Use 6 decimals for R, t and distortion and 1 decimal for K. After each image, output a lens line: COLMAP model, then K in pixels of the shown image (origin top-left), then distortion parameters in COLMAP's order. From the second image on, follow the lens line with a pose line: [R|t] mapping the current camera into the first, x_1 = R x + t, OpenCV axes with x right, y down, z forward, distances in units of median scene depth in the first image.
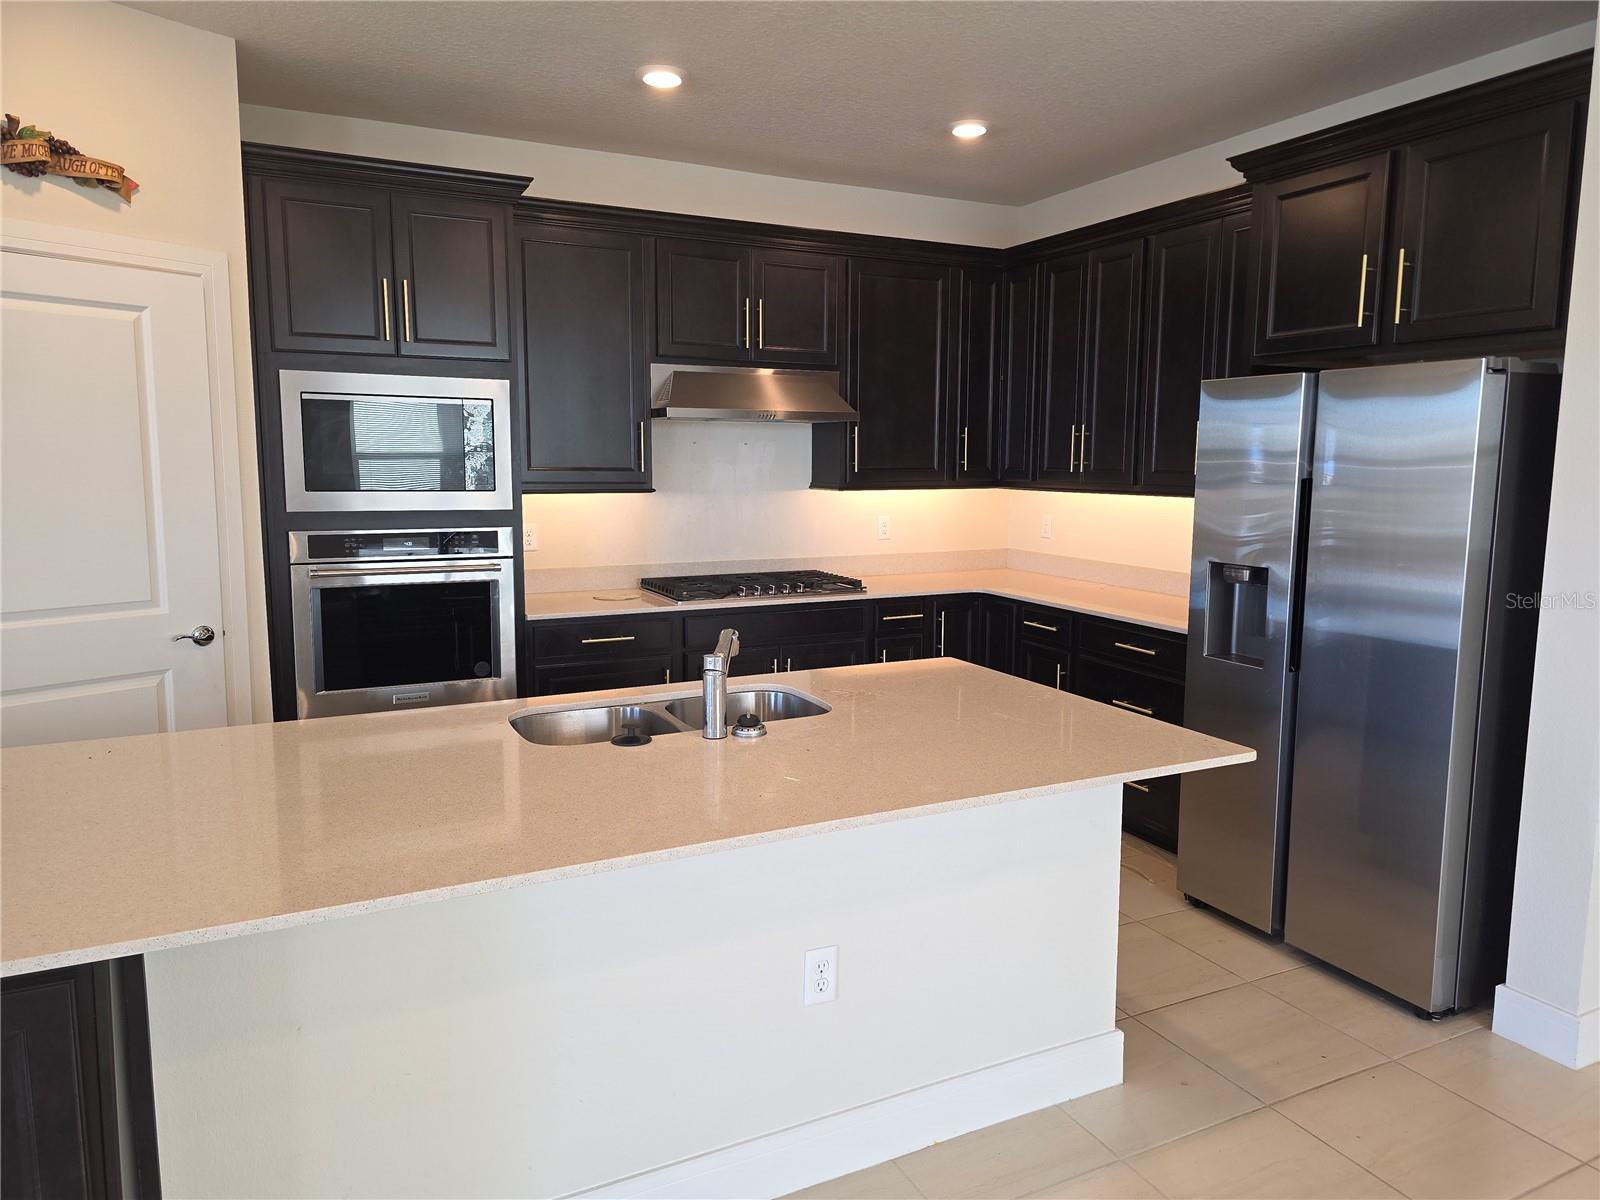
lens RADIAL K [[1072.8, 0, 800.0], [0, 1072.8, 600.0], [0, 0, 1]] dist [0.002128, 0.000764]
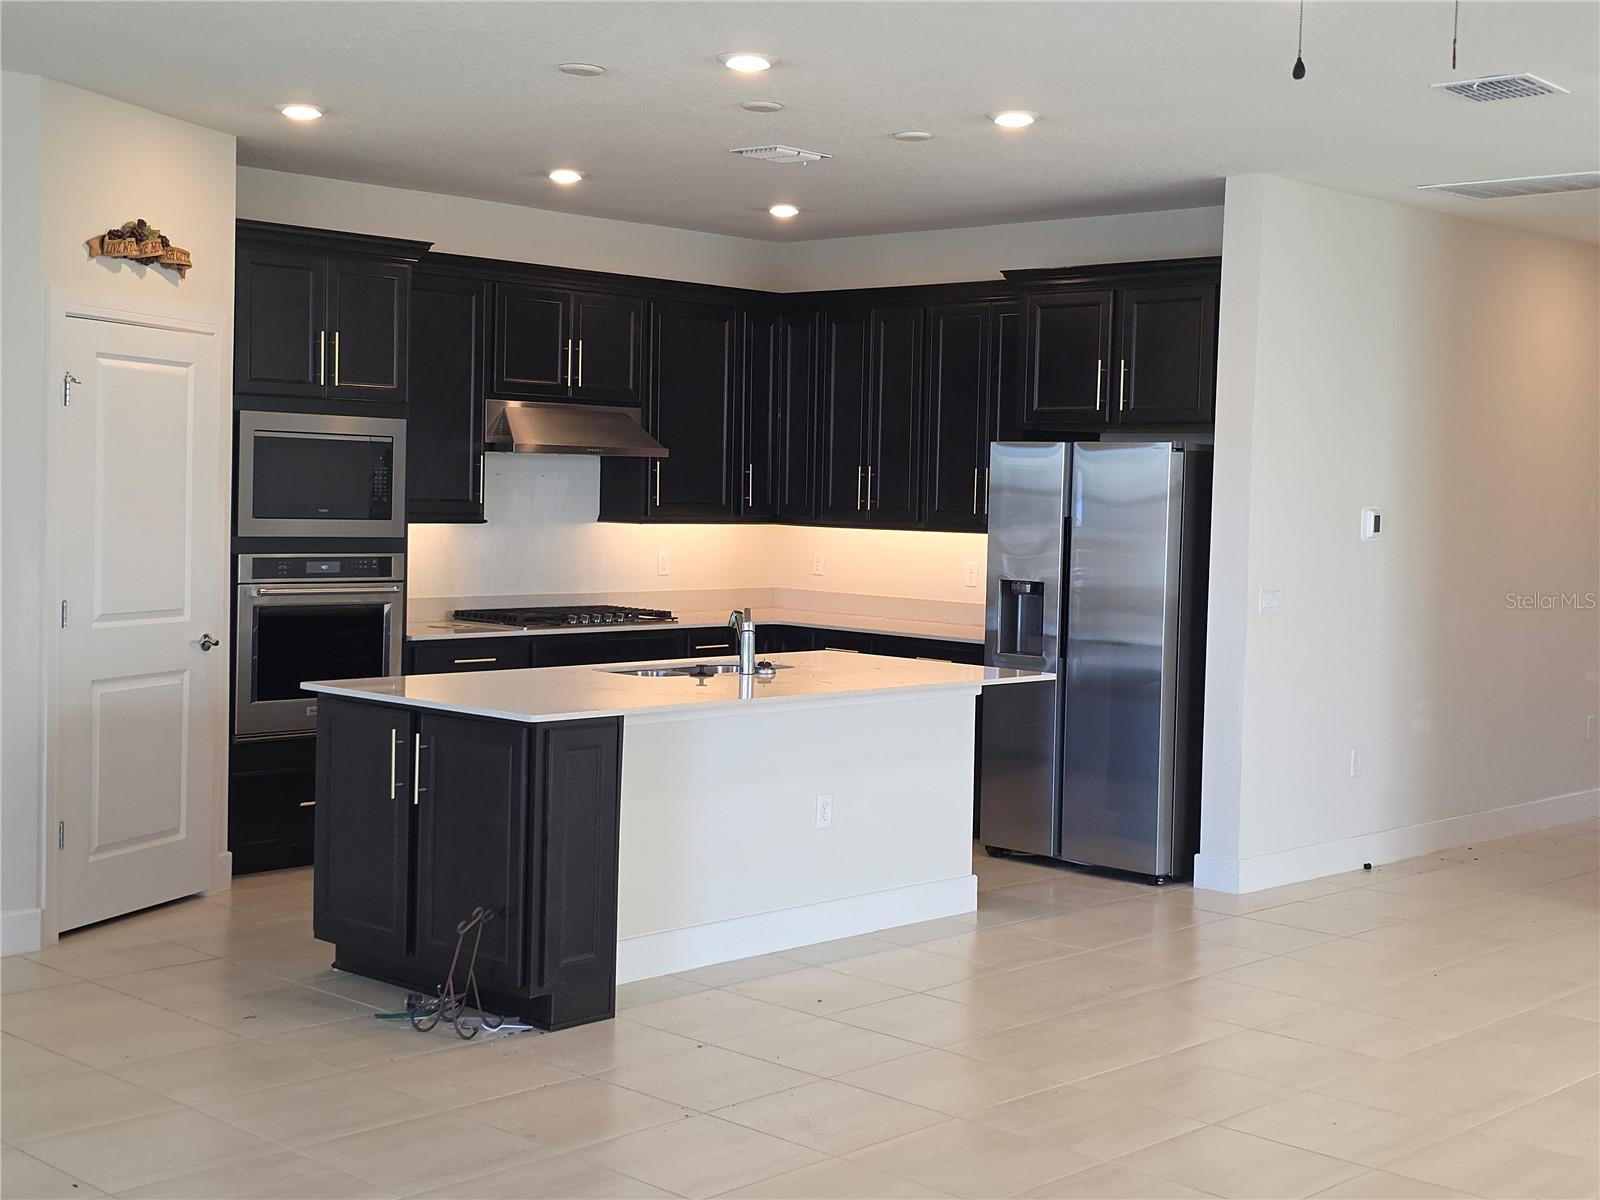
lens RADIAL K [[2136.5, 0, 800.0], [0, 2136.5, 600.0], [0, 0, 1]] dist [0.012785, -0.012442]
pose [[0.940772, -0.000961, 0.339040, -0.686468], [0.025581, 0.997347, -0.068157, 0.150213], [-0.338075, 0.072793, 0.938300, -1.275656]]
